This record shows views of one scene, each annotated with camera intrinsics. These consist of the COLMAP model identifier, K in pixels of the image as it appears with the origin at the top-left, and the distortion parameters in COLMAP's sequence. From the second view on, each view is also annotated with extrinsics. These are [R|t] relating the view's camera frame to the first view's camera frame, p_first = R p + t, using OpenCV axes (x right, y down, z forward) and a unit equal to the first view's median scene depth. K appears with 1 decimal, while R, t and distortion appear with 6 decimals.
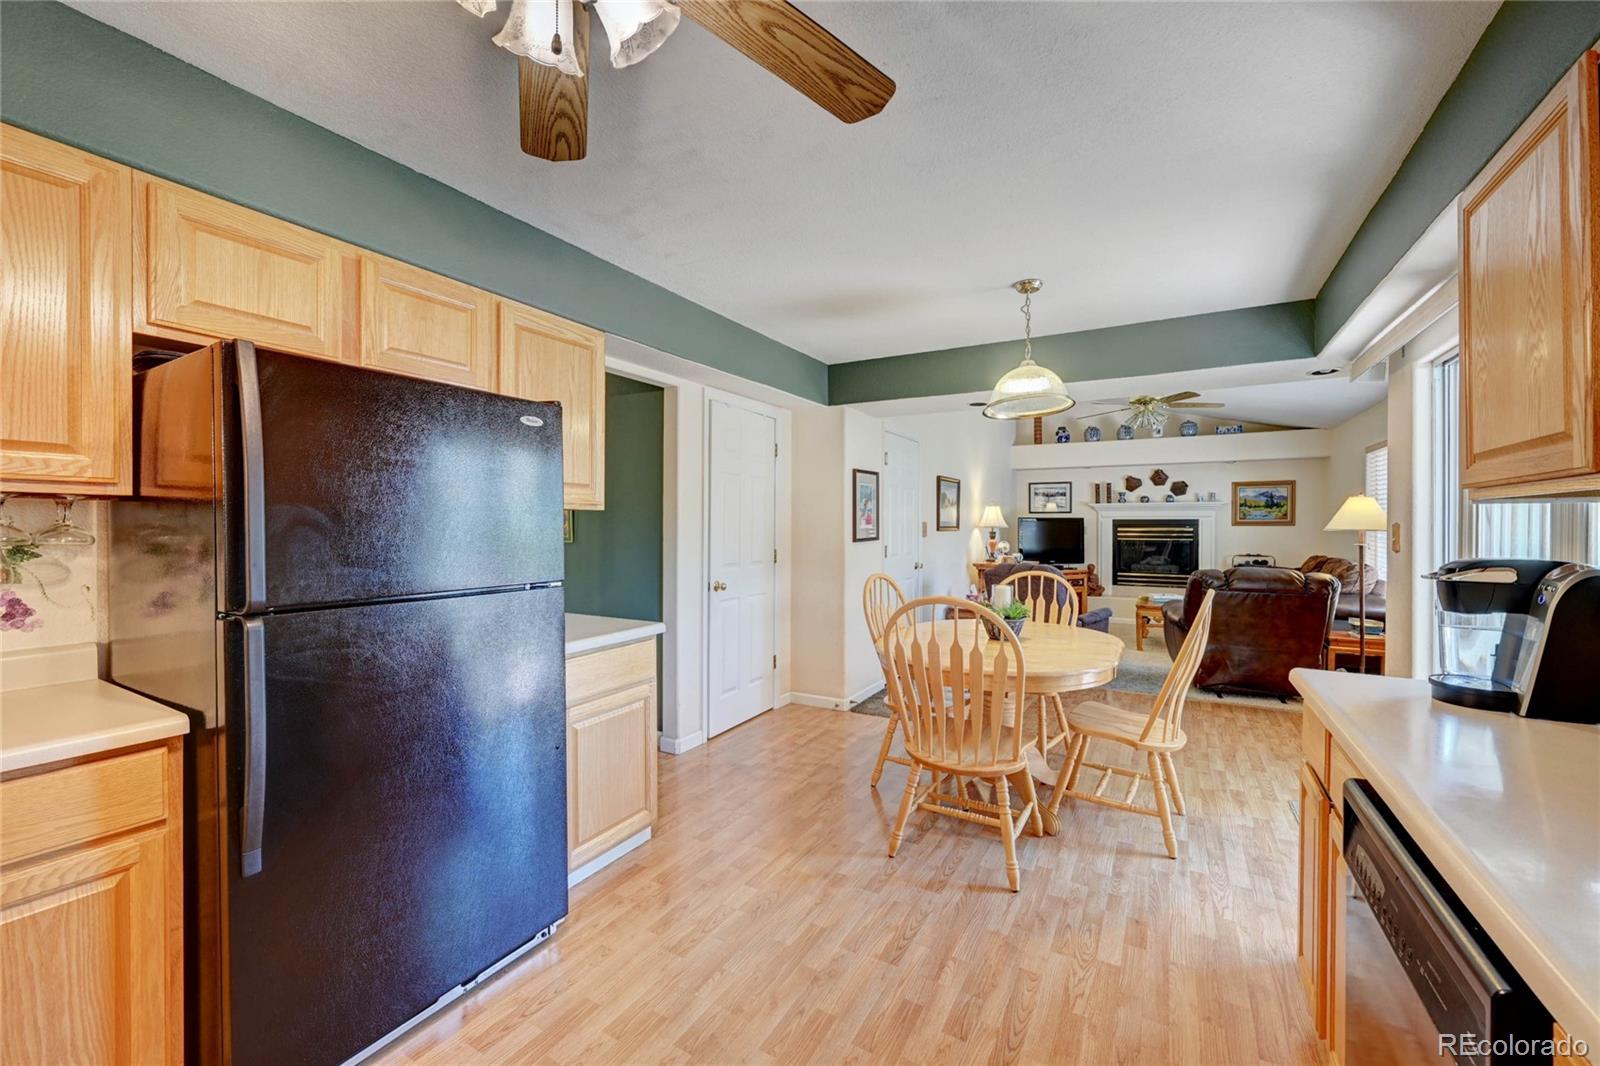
lens RADIAL K [[639.6, 0, 800.0], [0, 639.6, 533.0], [0, 0, 1]] dist [-0.000191, -0.000059]
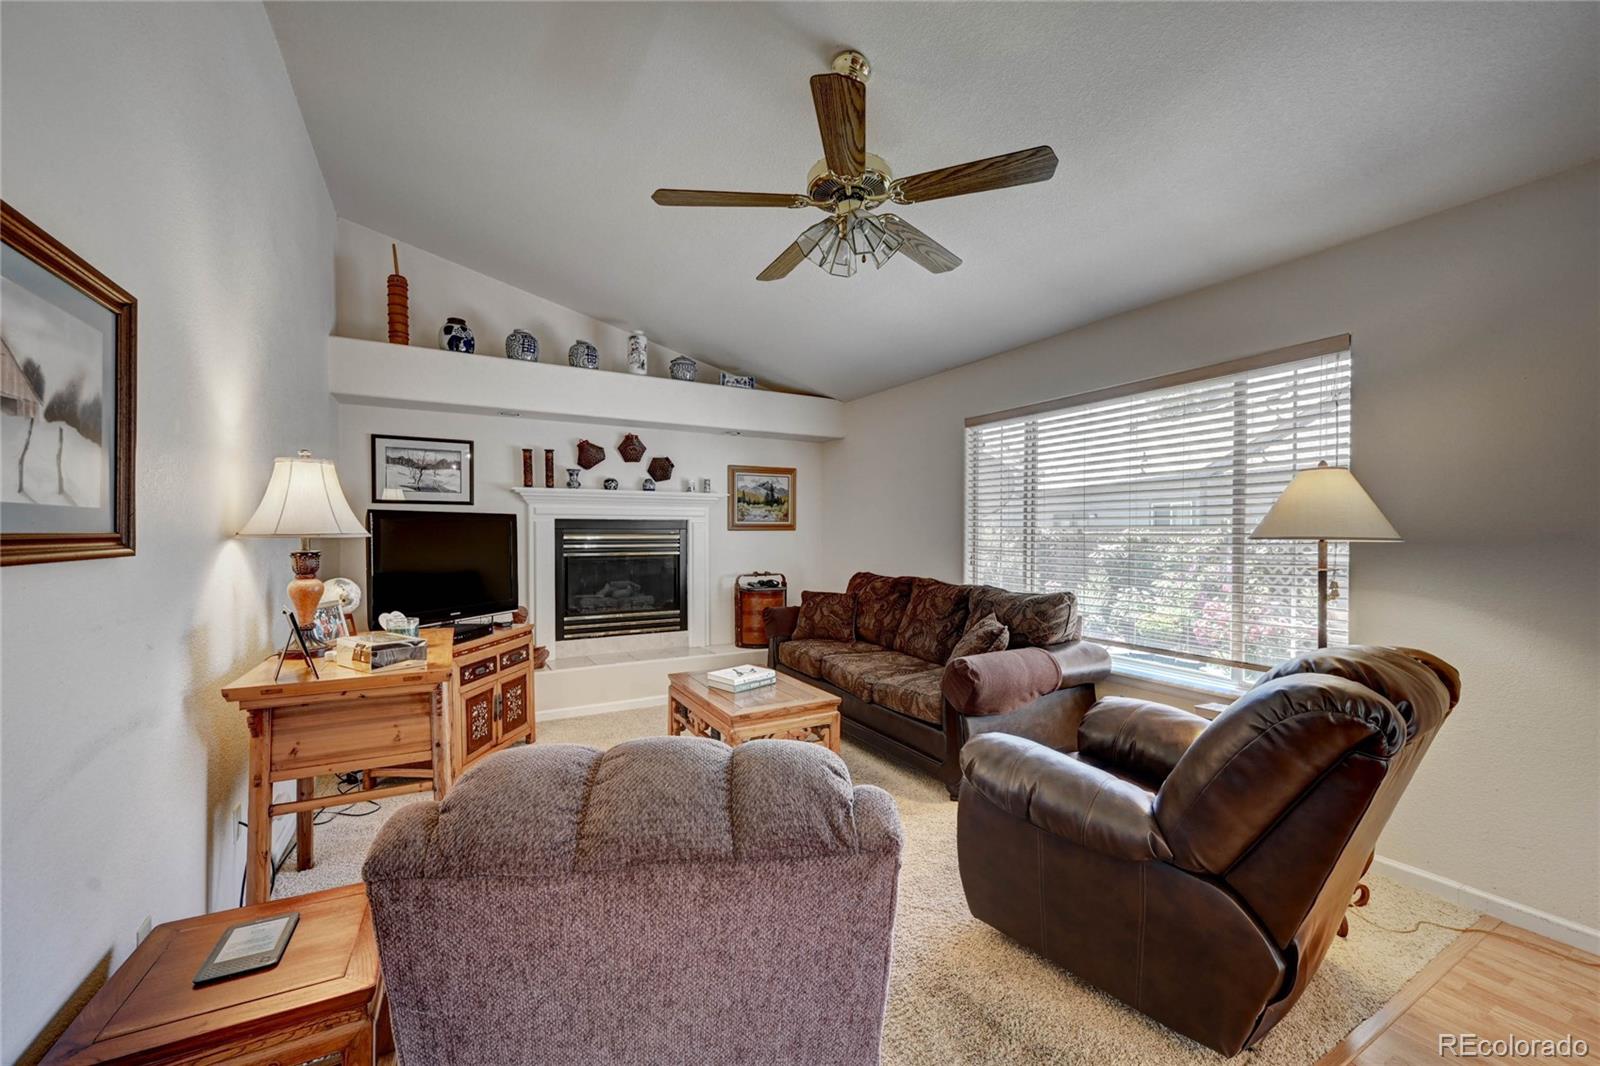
lens RADIAL K [[600.5, 0, 800.0], [0, 600.5, 533.0], [0, 0, 1]] dist [0.001207, -0.000006]
pose [[0.485165, -0.003769, 0.874414, 0.154964], [0.009898, 0.999950, -0.001182, -0.006797], [-0.874366, 0.009228, 0.485179, 0.598496]]
